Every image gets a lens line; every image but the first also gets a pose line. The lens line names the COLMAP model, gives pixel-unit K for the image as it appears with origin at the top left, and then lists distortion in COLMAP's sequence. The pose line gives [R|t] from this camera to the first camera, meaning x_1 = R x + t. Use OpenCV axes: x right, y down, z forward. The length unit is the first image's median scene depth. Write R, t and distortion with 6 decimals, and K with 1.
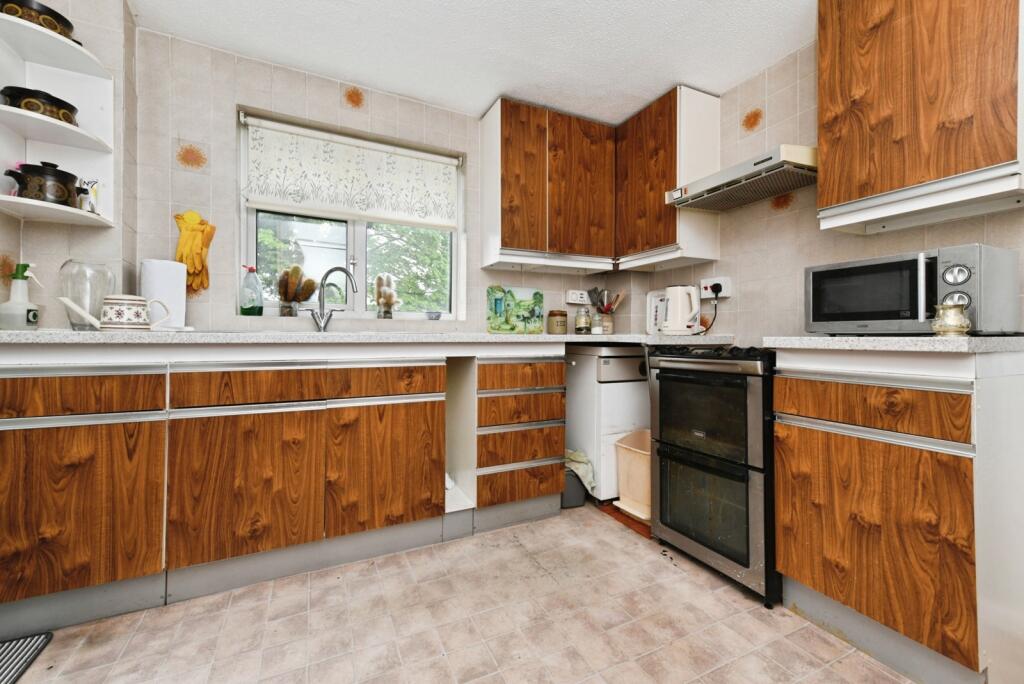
lens RADIAL K [[413.0, 0, 515.0], [0, 413.0, 341.3], [0, 0, 1]] dist [-0.016451, 0.013277]
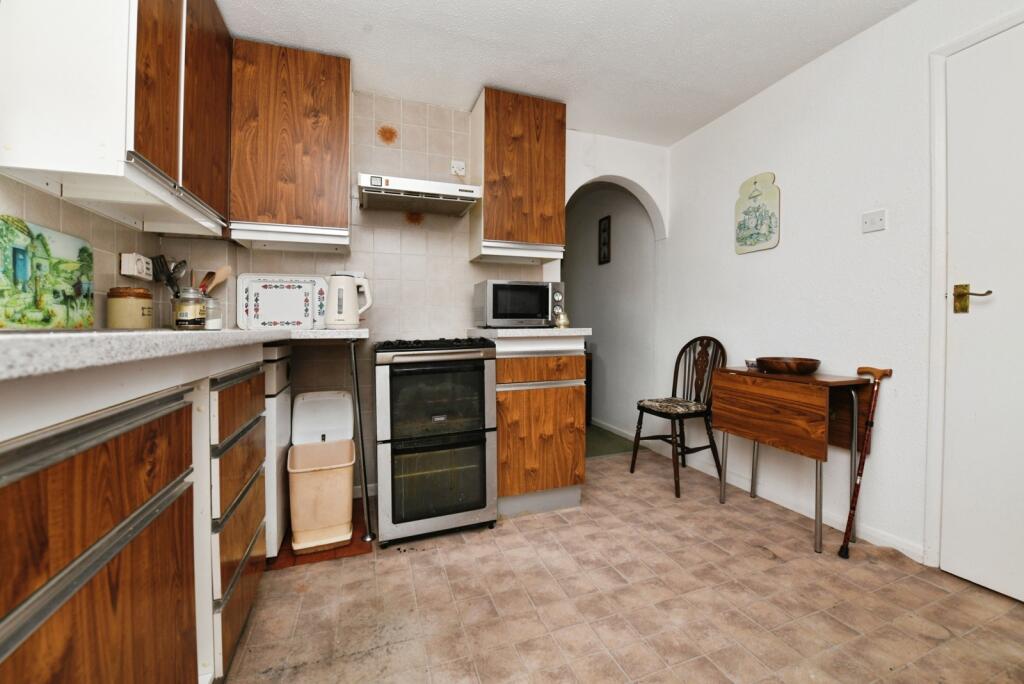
lens RADIAL K [[413.0, 0, 515.0], [0, 413.0, 341.3], [0, 0, 1]] dist [-0.016451, 0.013277]
pose [[0.109707, -0.041464, 0.993099, -0.637061], [0.021636, 0.998992, 0.039320, -0.021049], [-0.993728, 0.017173, 0.110493, 0.688146]]
